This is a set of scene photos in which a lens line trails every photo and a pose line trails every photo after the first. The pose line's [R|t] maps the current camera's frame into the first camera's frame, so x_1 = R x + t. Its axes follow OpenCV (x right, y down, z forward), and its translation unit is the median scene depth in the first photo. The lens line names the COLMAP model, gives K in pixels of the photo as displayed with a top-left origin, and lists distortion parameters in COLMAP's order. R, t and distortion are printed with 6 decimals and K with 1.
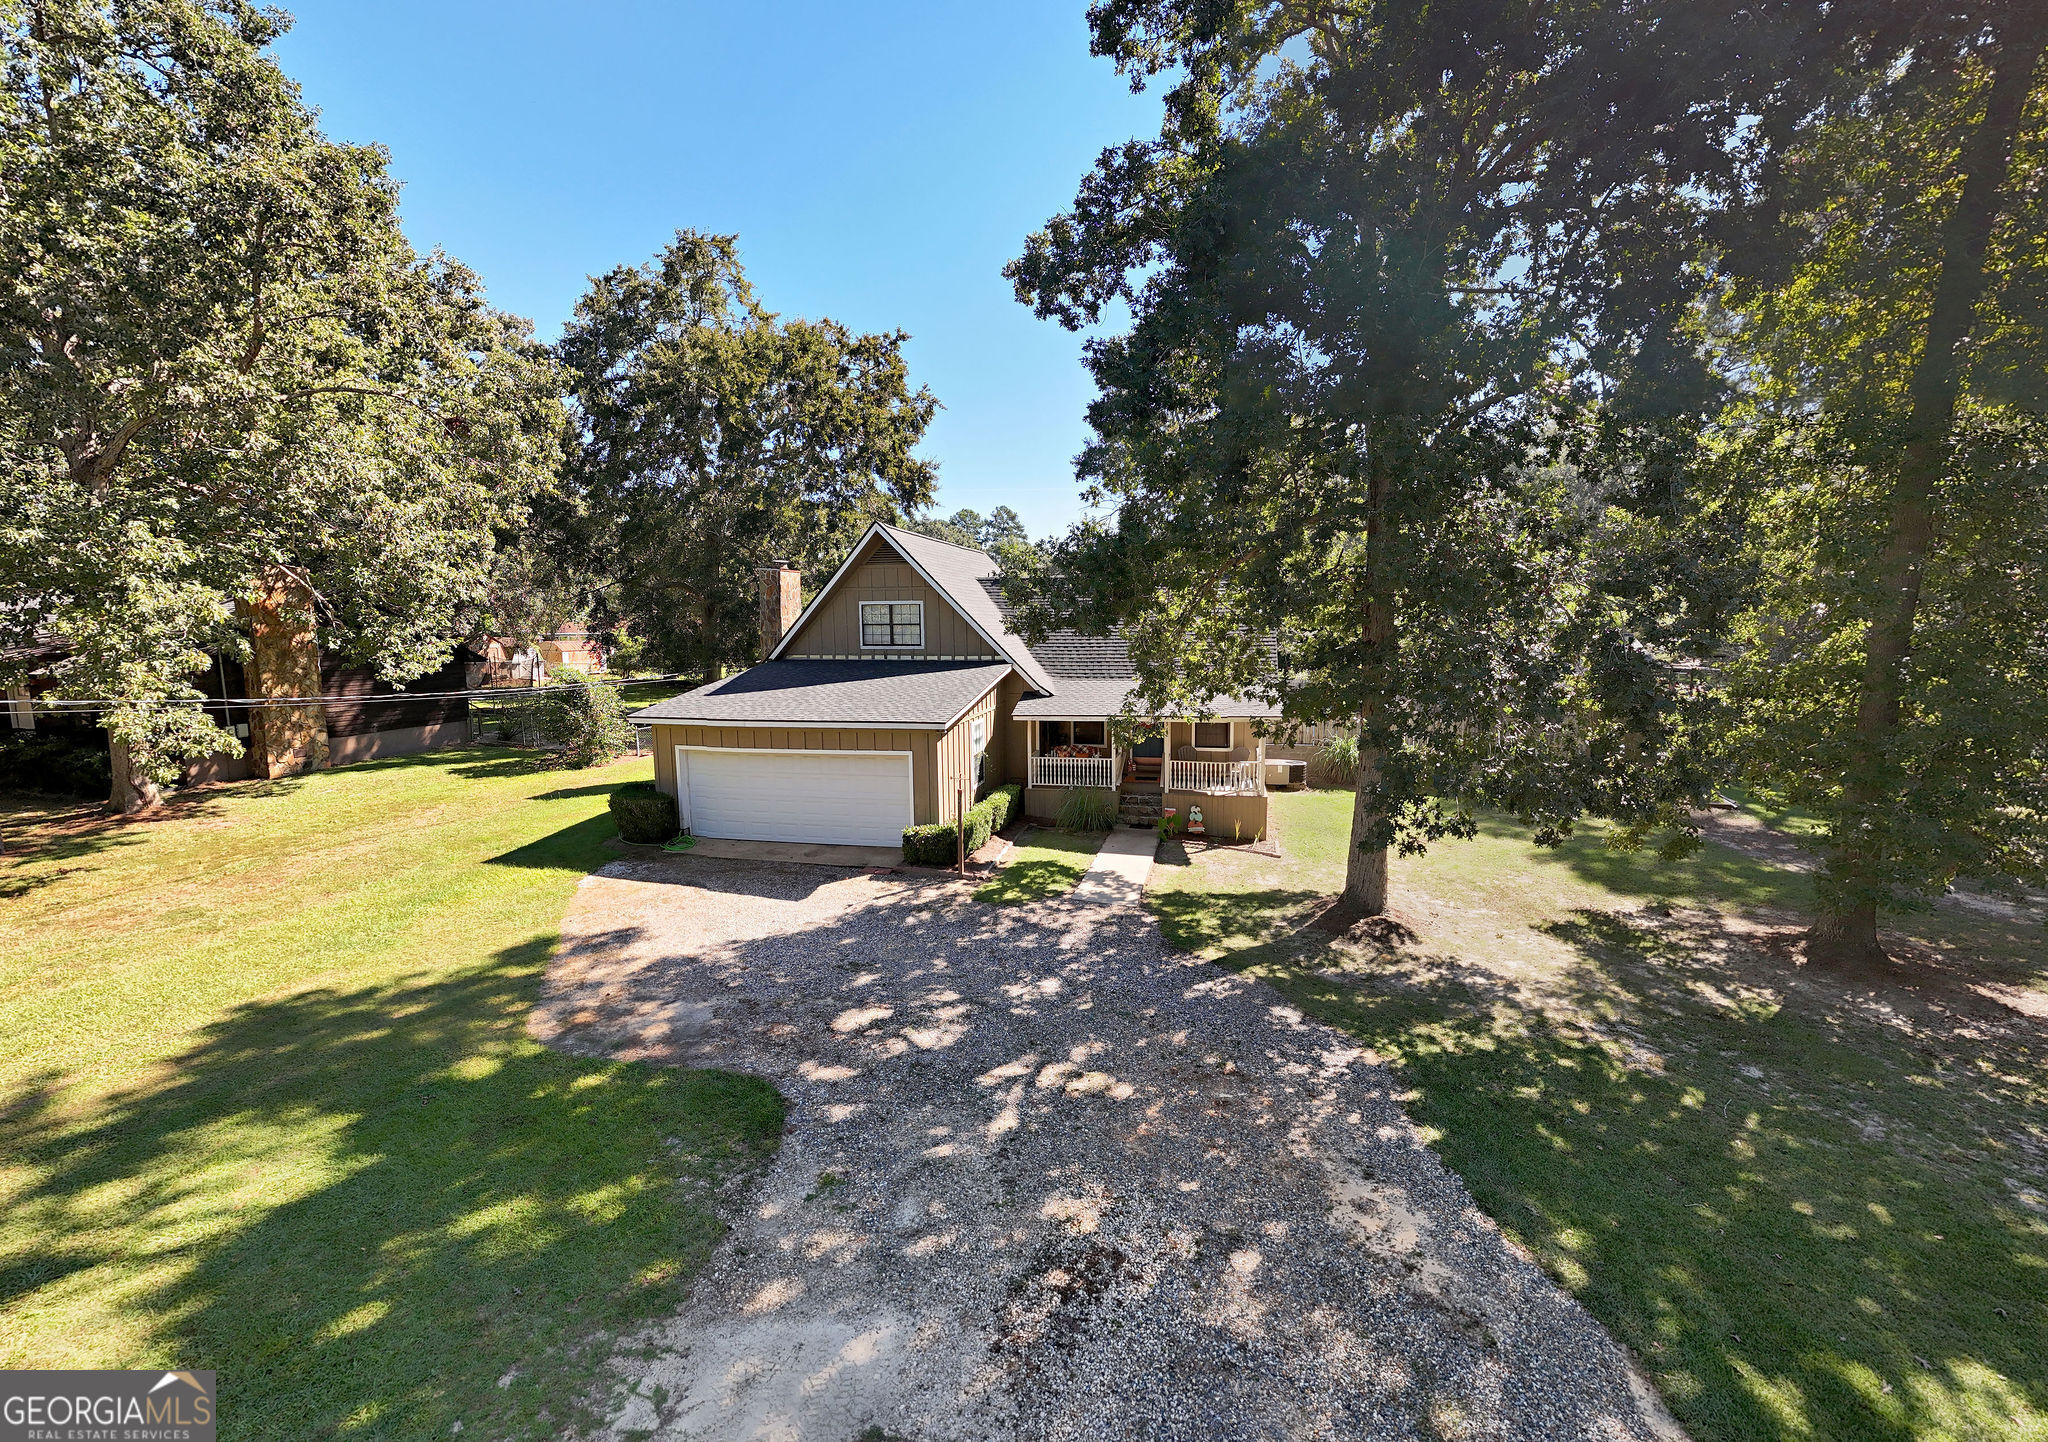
lens RADIAL K [[818.4, 0, 1021.4], [0, 818.4, 696.2], [0, 0, 1]] dist [0.027229, -0.000038]
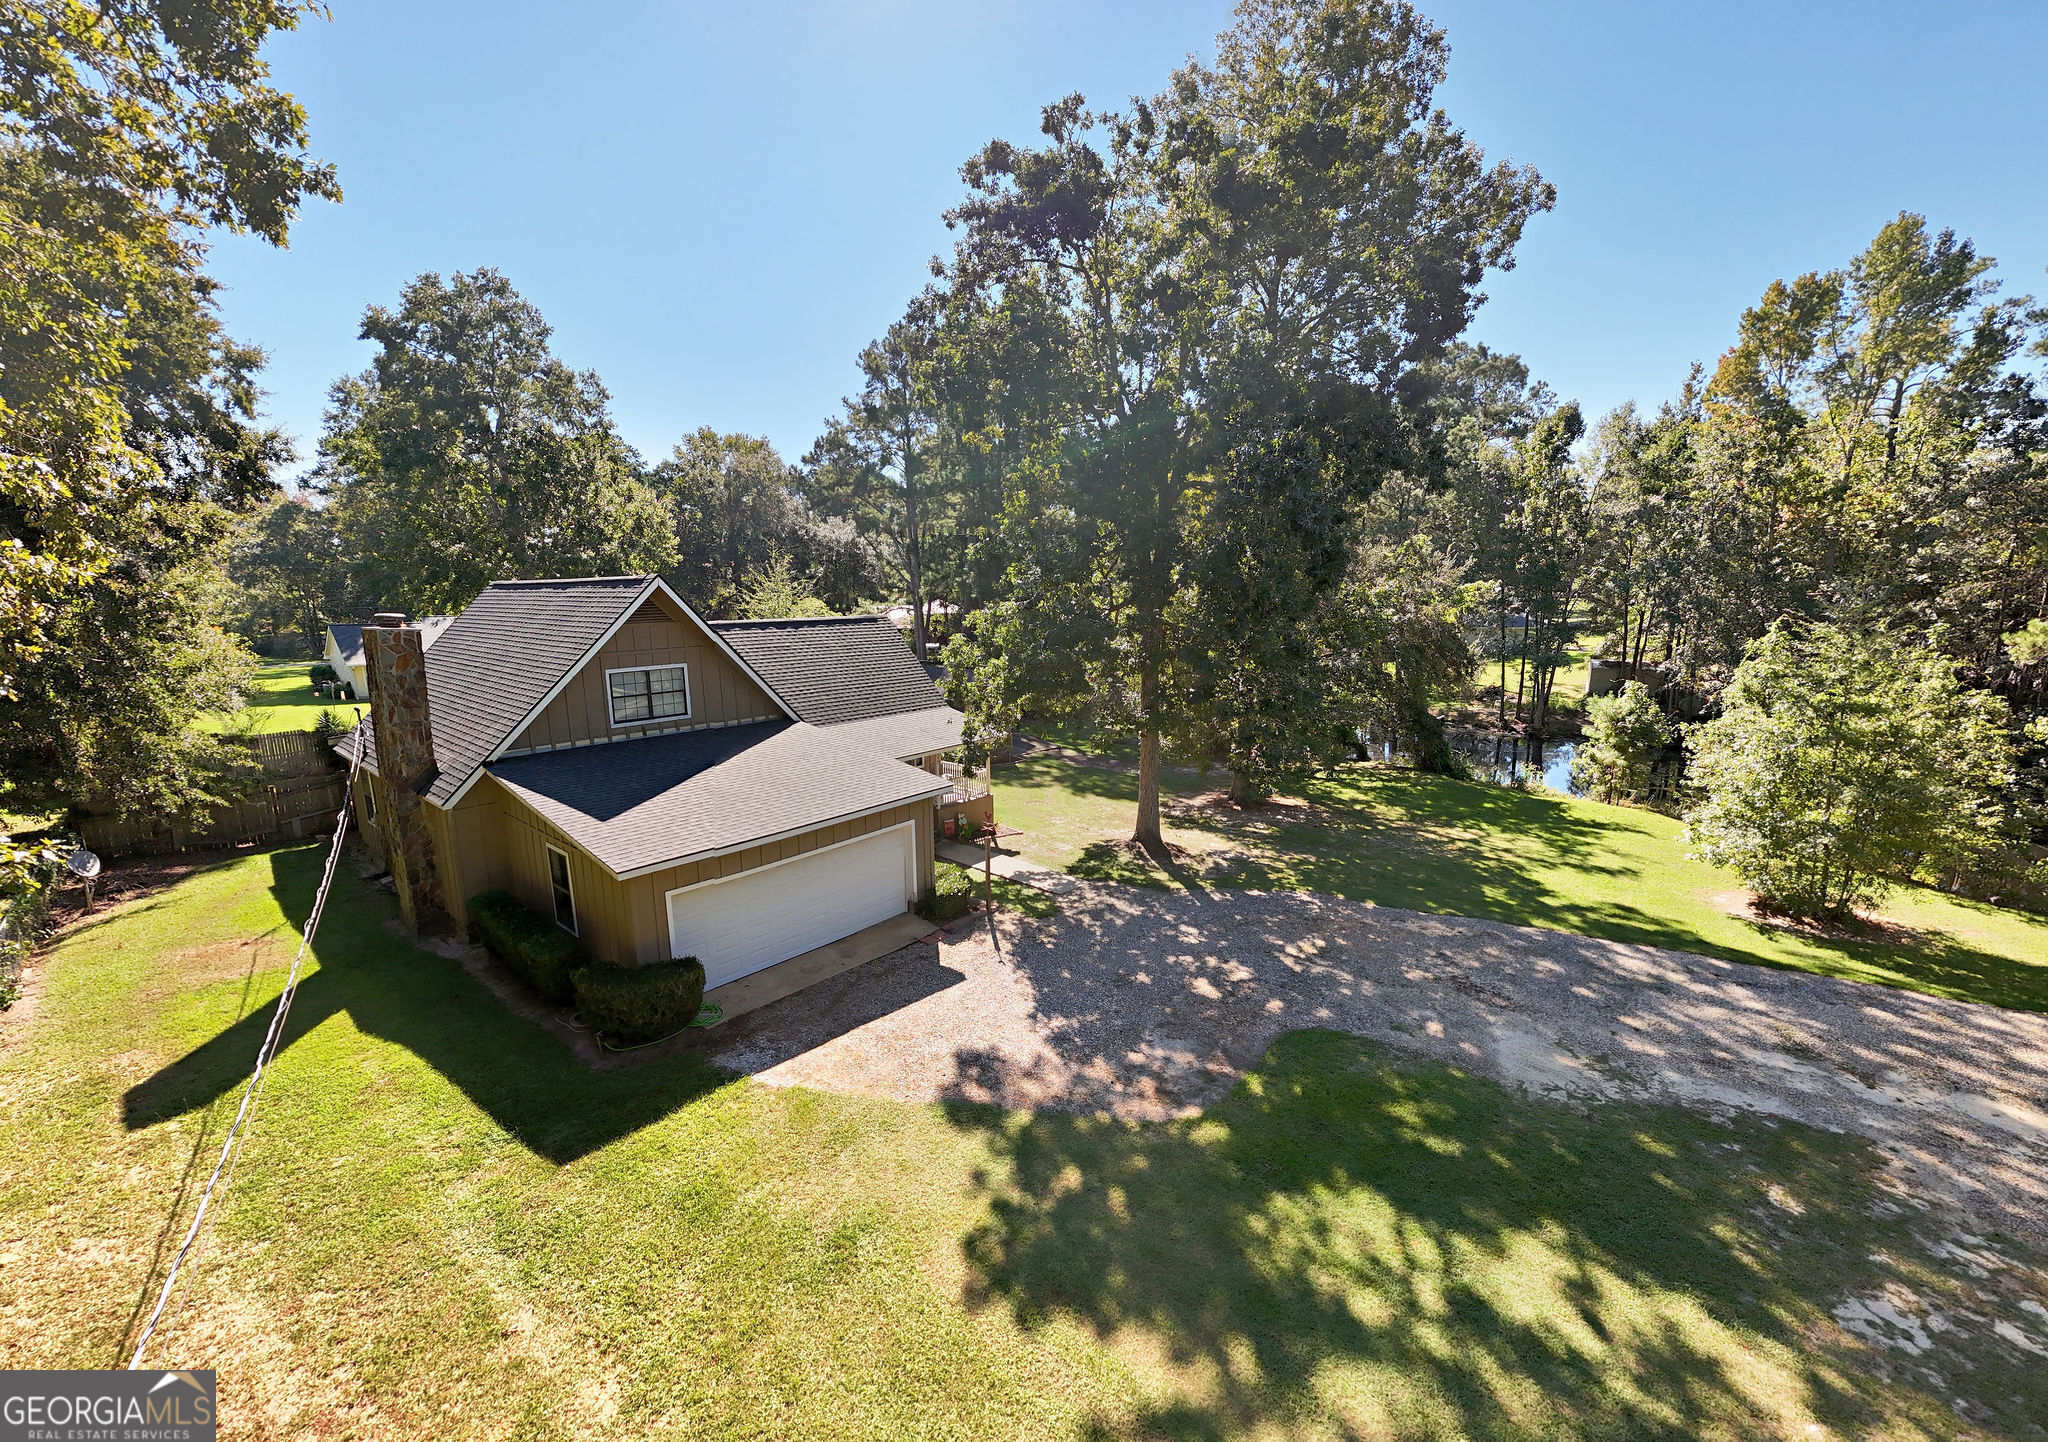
lens RADIAL K [[818.4, 0, 1021.4], [0, 818.4, 696.2], [0, 0, 1]] dist [0.027229, -0.000038]
pose [[0.476152, -0.108403, 0.872655, -0.948159], [0.100460, 0.992581, 0.068486, -0.140348], [-0.873606, 0.055057, 0.483510, 0.363956]]
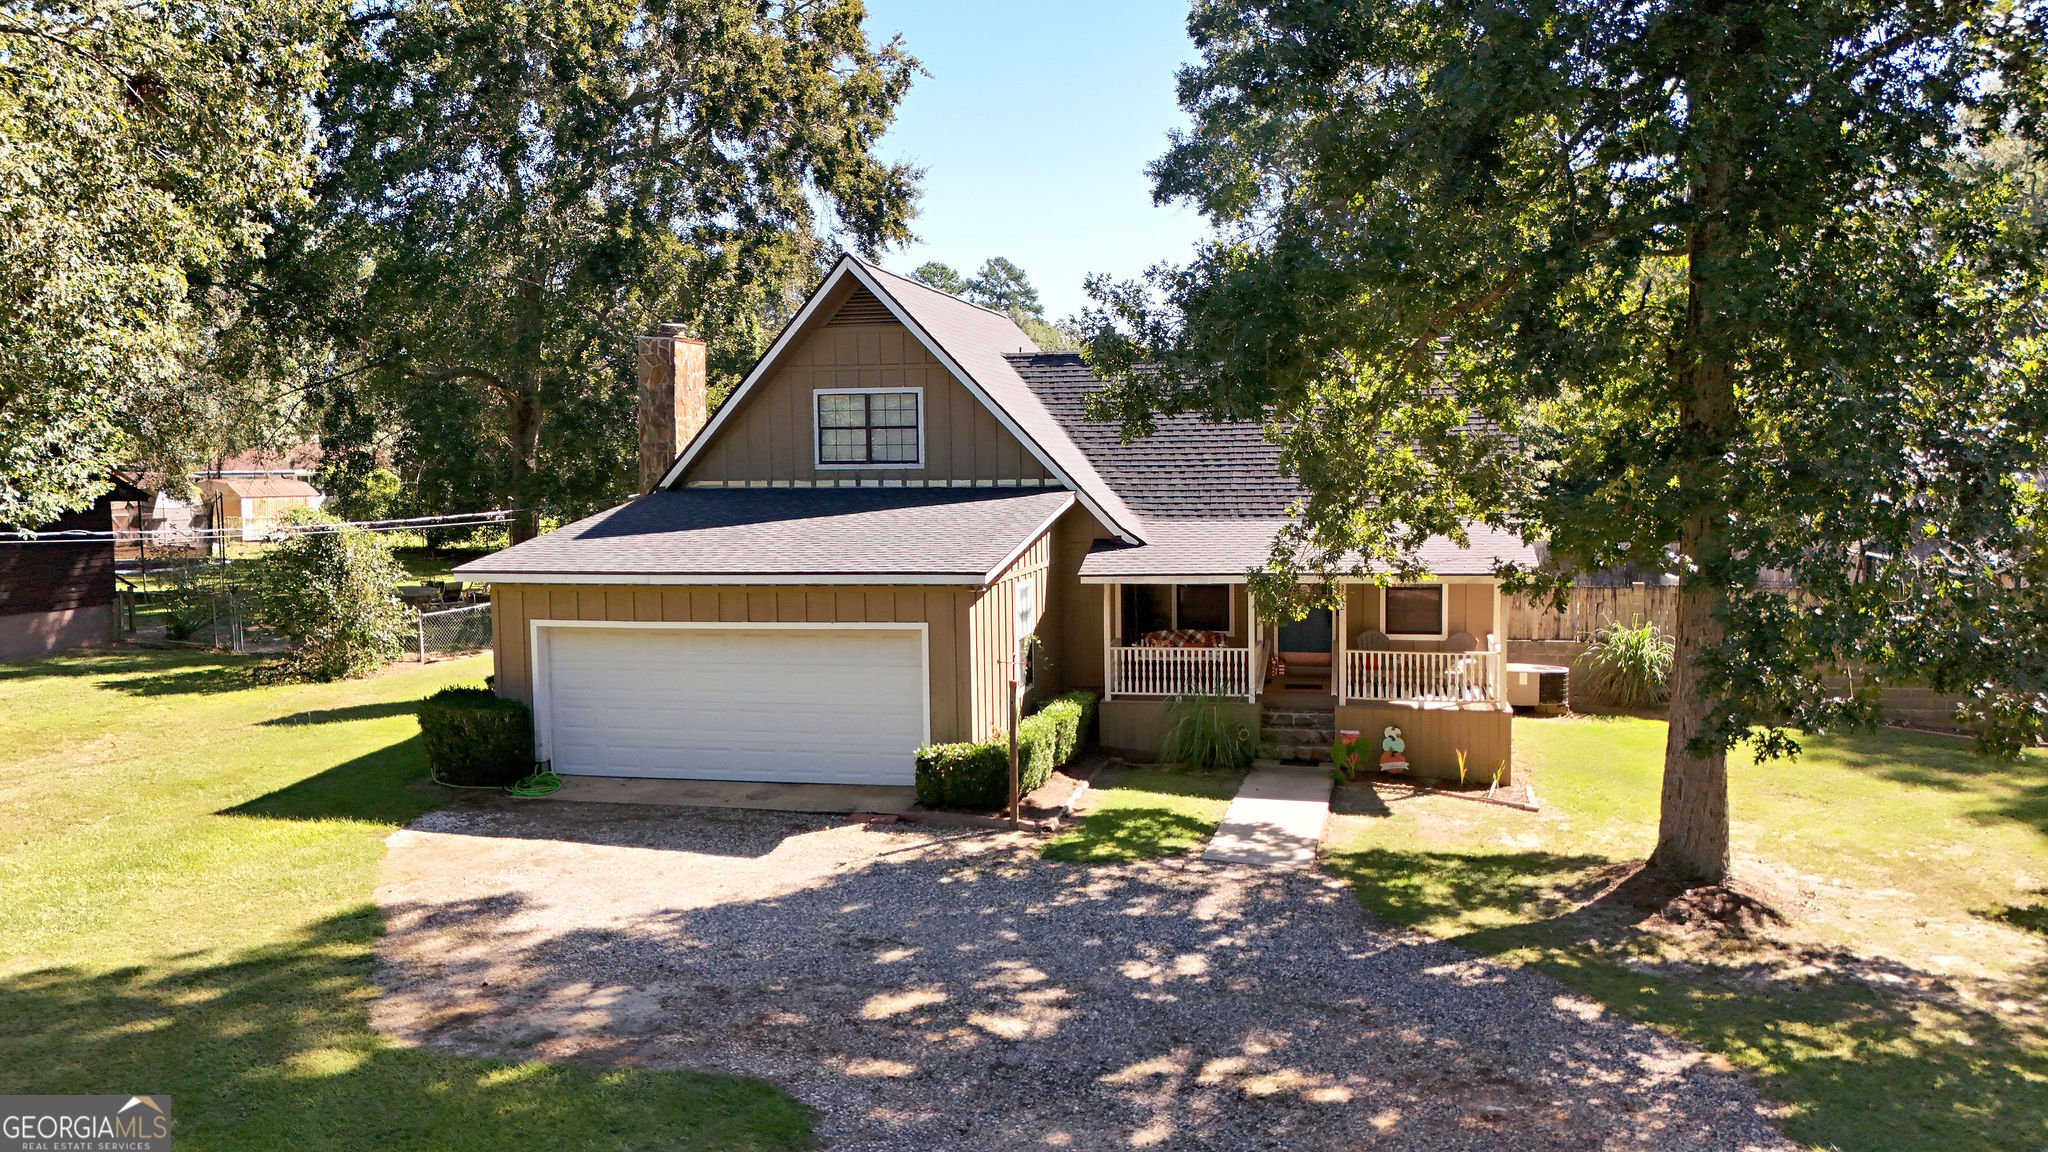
lens RADIAL K [[1479.6, 0, 1024.0], [0, 1479.6, 576.0], [0, 0, 1]] dist [0.041853, -0.008840]
pose [[0.999999, -0.001148, 0.000532, -0.063541], [0.001158, 0.999793, -0.020334, 0.055270], [-0.000508, 0.020334, 0.999793, -0.085908]]
